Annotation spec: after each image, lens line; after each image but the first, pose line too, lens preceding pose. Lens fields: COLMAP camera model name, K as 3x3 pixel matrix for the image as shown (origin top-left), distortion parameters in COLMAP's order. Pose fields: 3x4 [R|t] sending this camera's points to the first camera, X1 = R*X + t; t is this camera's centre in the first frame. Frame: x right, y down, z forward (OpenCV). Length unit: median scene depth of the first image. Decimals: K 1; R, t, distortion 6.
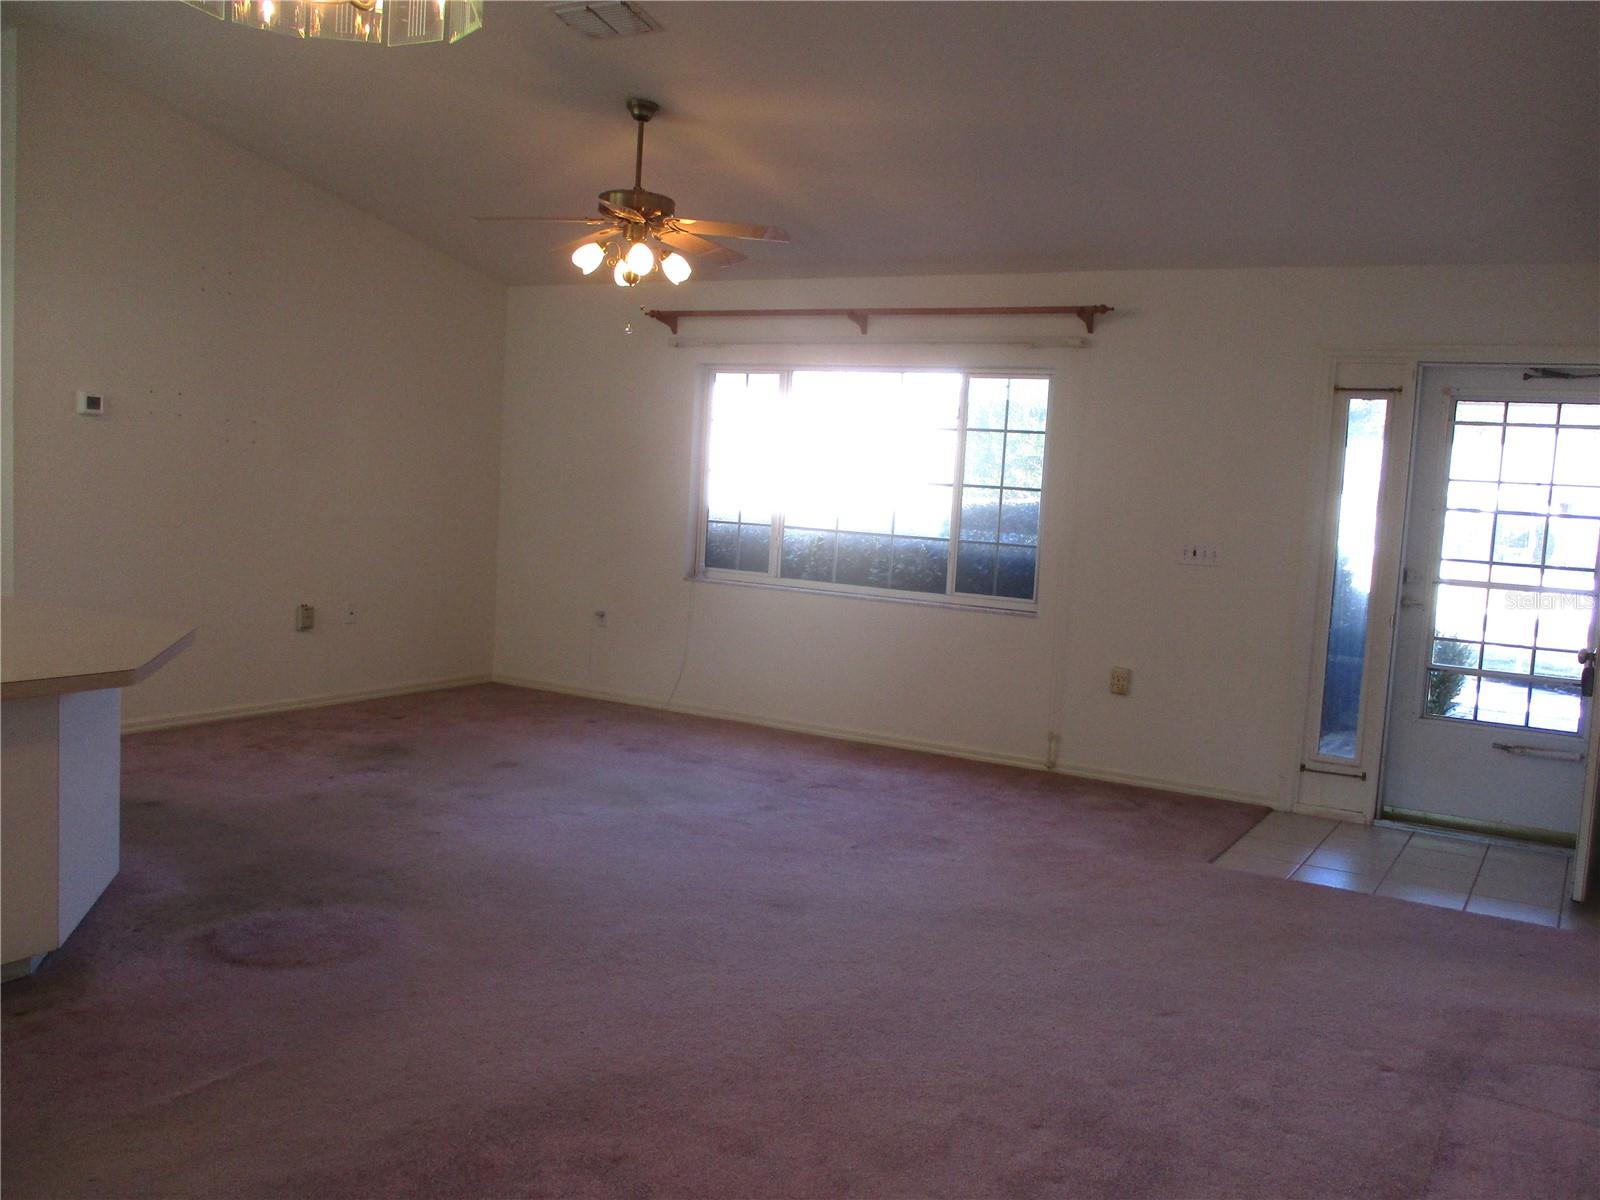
lens RADIAL K [[1339.2, 0, 802.8], [0, 1339.2, 603.0], [0, 0, 1]] dist [-0.024732, -0.002696]
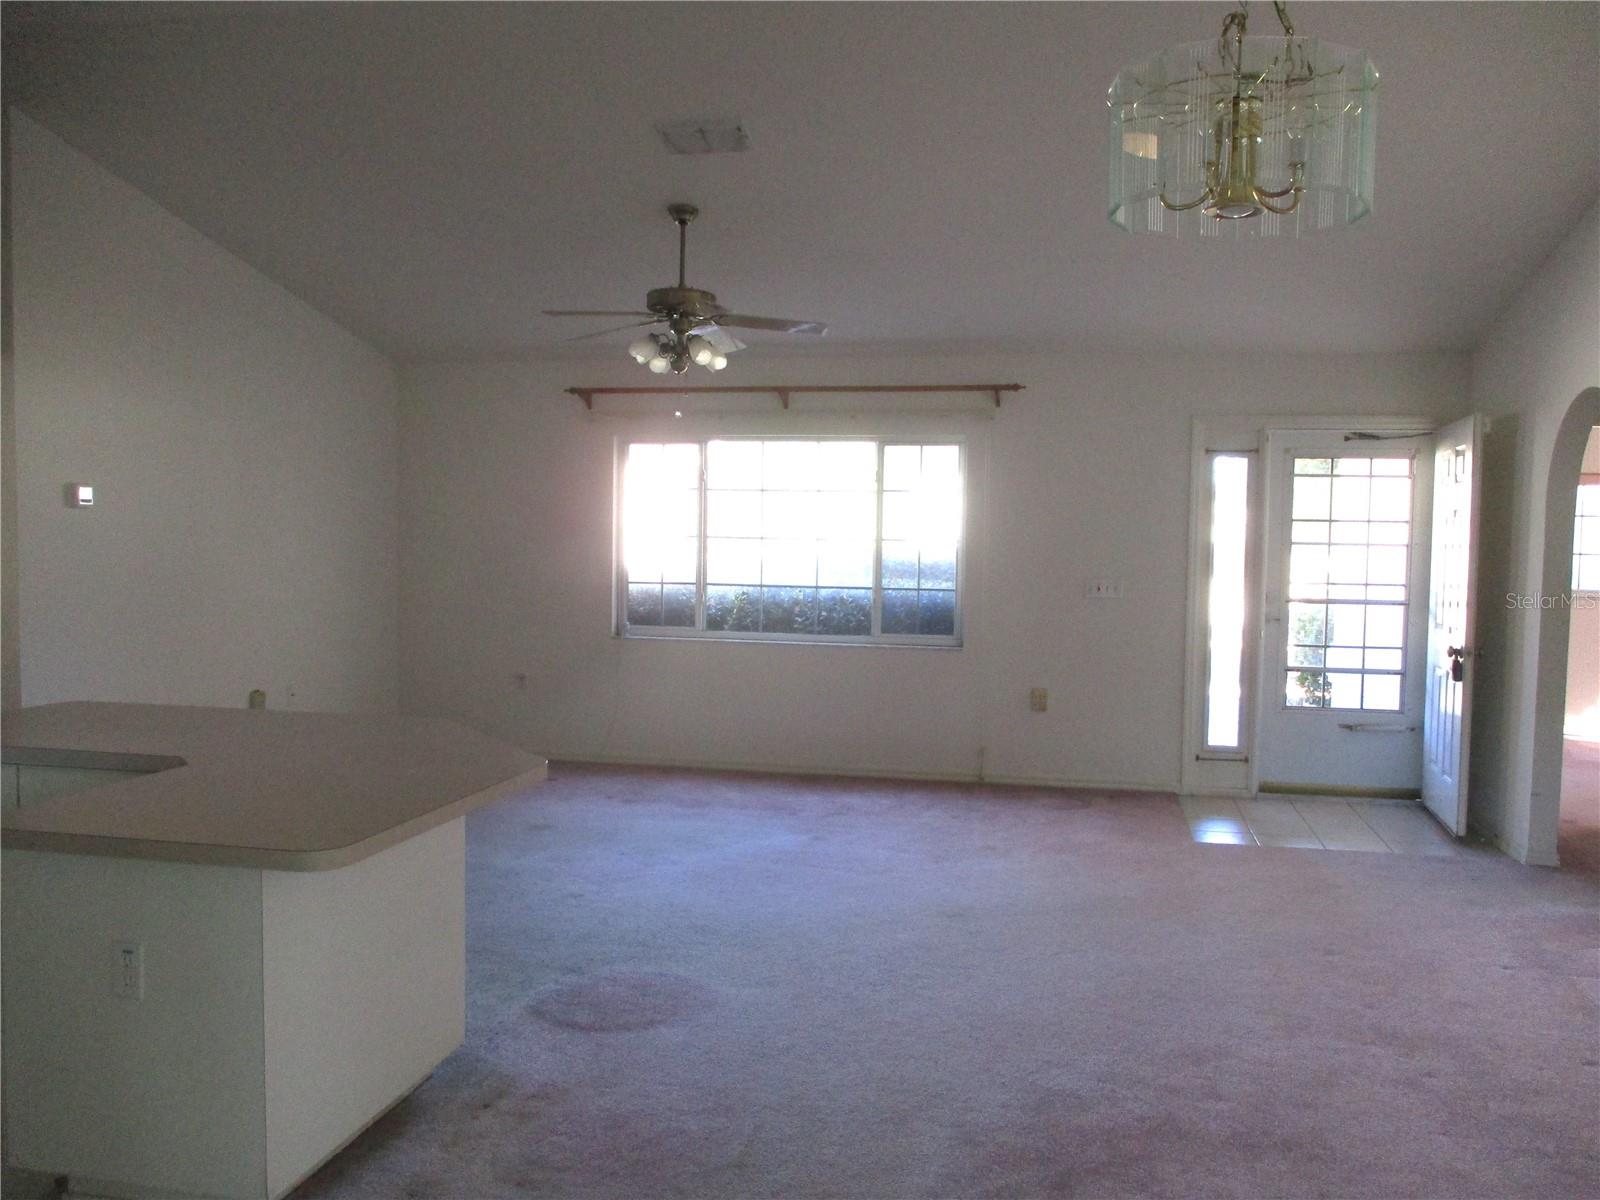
lens RADIAL K [[1276.7, 0, 773.5], [0, 1276.7, 603.8], [0, 0, 1]] dist [-0.015363, -0.005272]
pose [[0.952477, -0.058609, 0.298918, -0.306574], [0.066878, 0.997608, -0.017499, -0.021401], [-0.297178, 0.036659, 0.954118, -0.008787]]
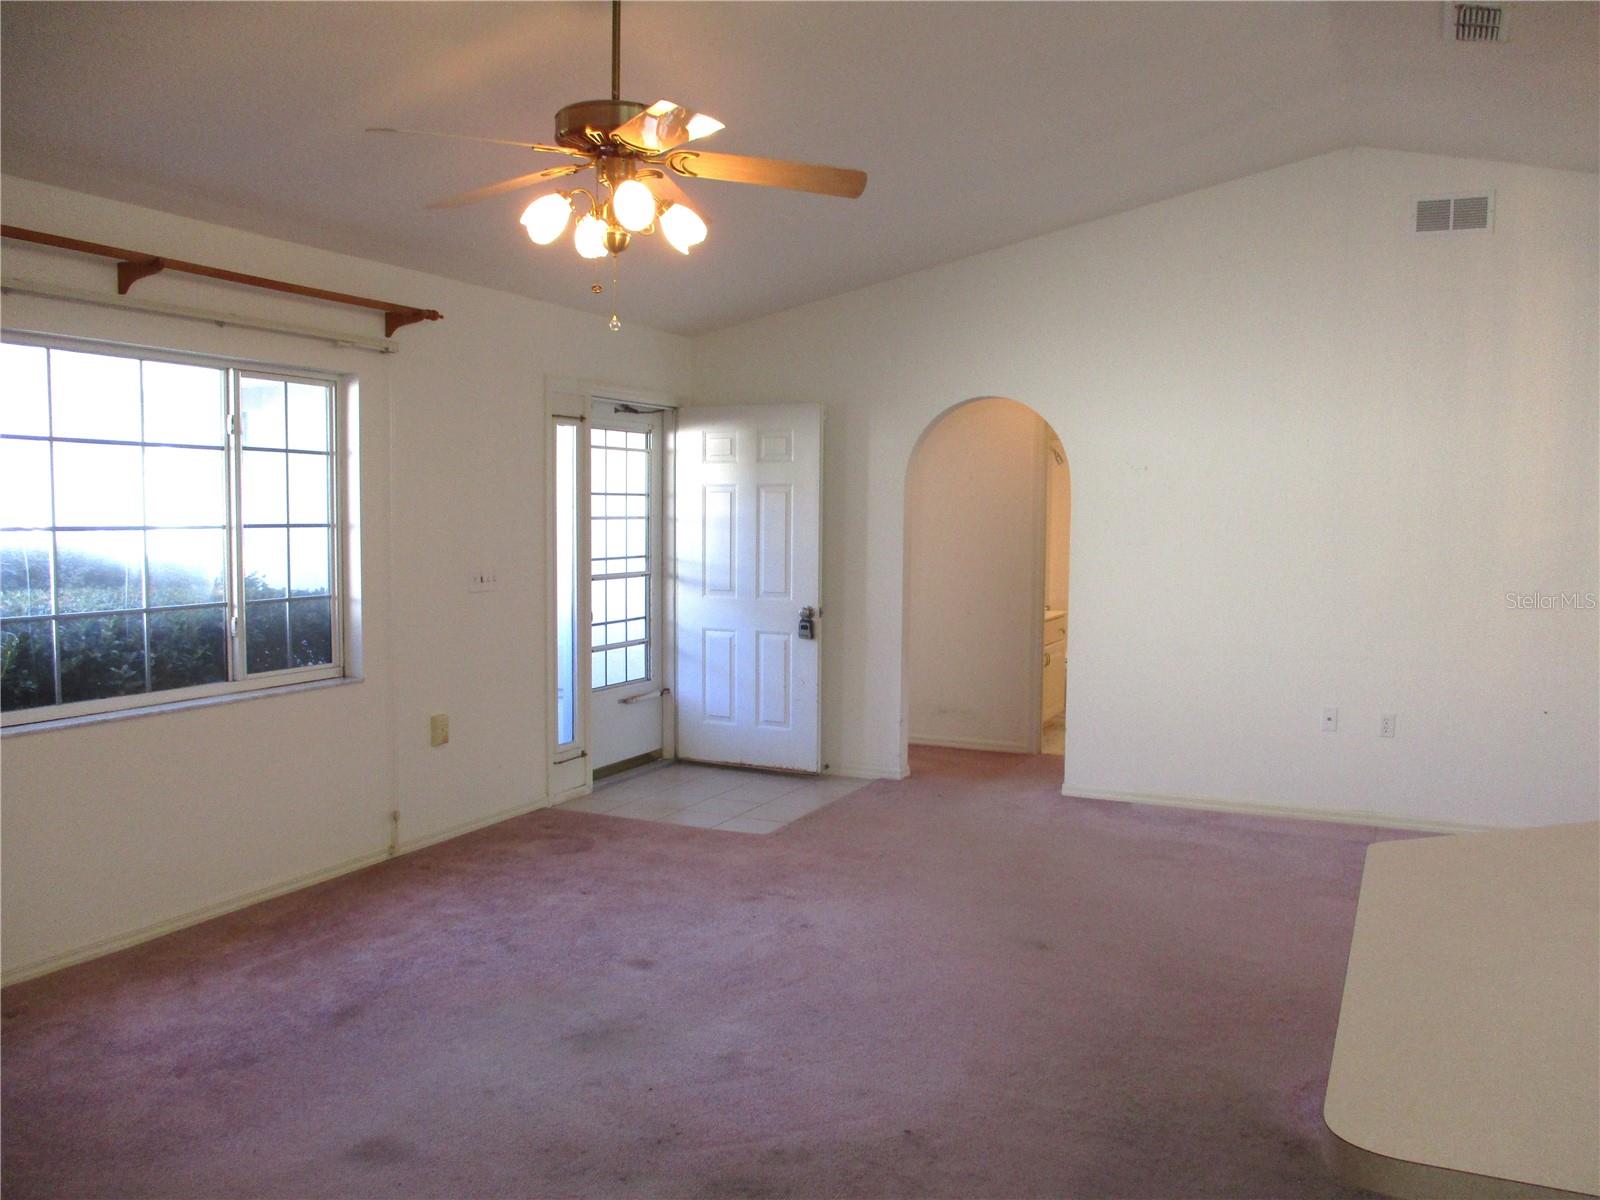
lens RADIAL K [[1351.2, 0, 800.0], [0, 1351.2, 600.0], [0, 0, 1]] dist [-0.028507, 0.001994]
pose [[-0.081502, -0.128650, 0.988335, -0.642905], [0.074905, 0.988039, 0.134788, -0.127077], [-0.993854, 0.085017, -0.070891, 0.779998]]
